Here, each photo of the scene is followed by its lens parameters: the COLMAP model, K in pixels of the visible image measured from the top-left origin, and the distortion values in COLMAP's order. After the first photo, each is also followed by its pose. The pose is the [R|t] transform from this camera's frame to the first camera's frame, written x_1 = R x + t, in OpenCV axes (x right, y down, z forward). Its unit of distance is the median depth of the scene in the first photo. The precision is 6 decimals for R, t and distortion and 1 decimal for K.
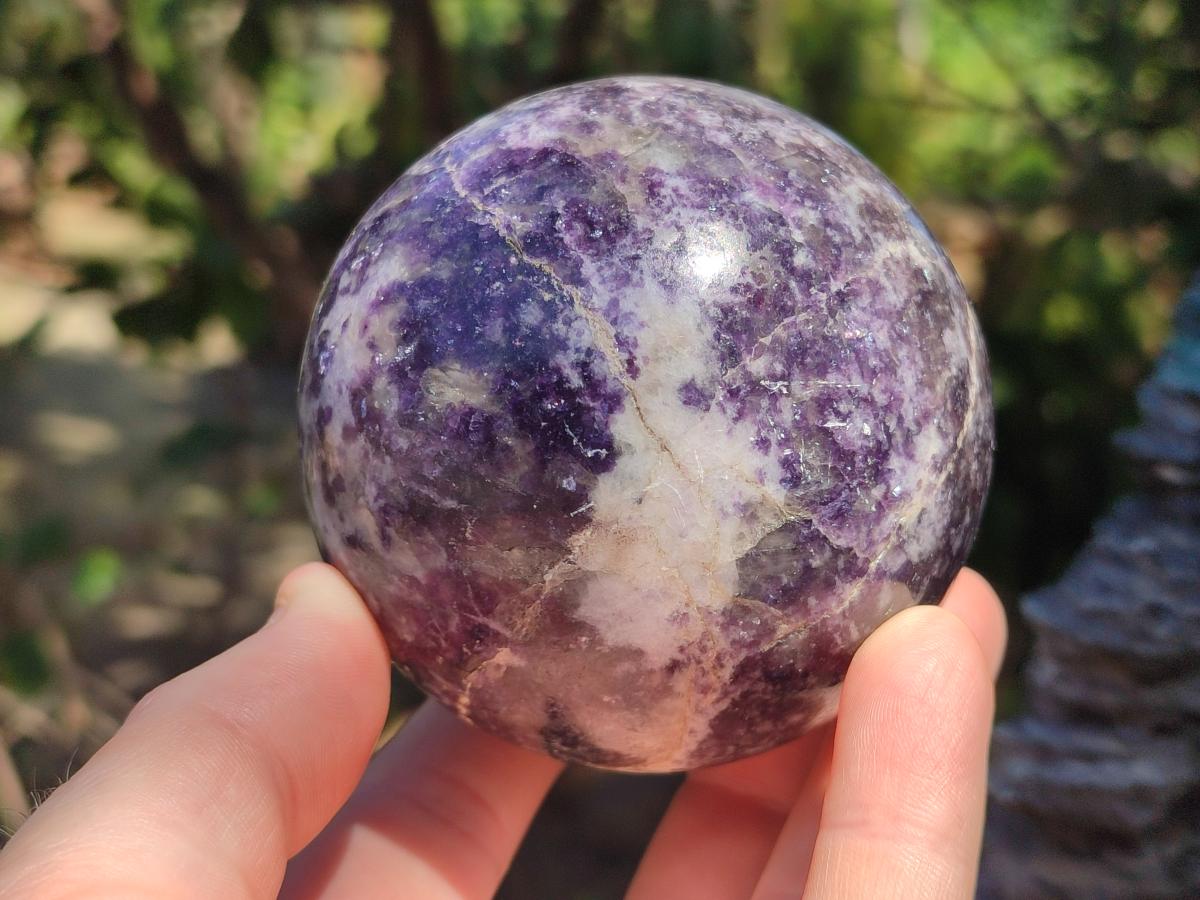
lens RADIAL K [[1813.0, 0, 600.1], [0, 1813.0, 449.9], [0, 0, 1]] dist [0.274634, 0.000000]
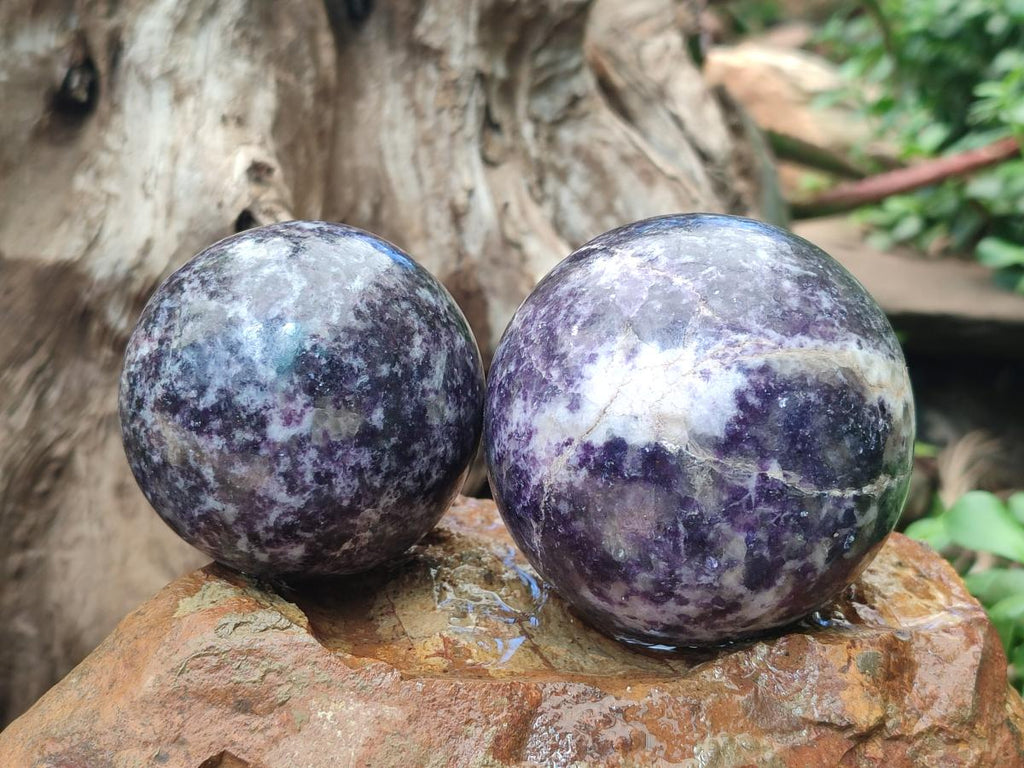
lens RADIAL K [[1547.1, 0, 511.2], [0, 1547.1, 383.9], [0, 0, 1]] dist [0.274634, 0.000000]
pose [[-0.217461, -0.958300, 0.185396, -0.189521], [0.819299, -0.282451, -0.498970, 0.658315], [0.530528, 0.043388, 0.846556, -0.289213]]
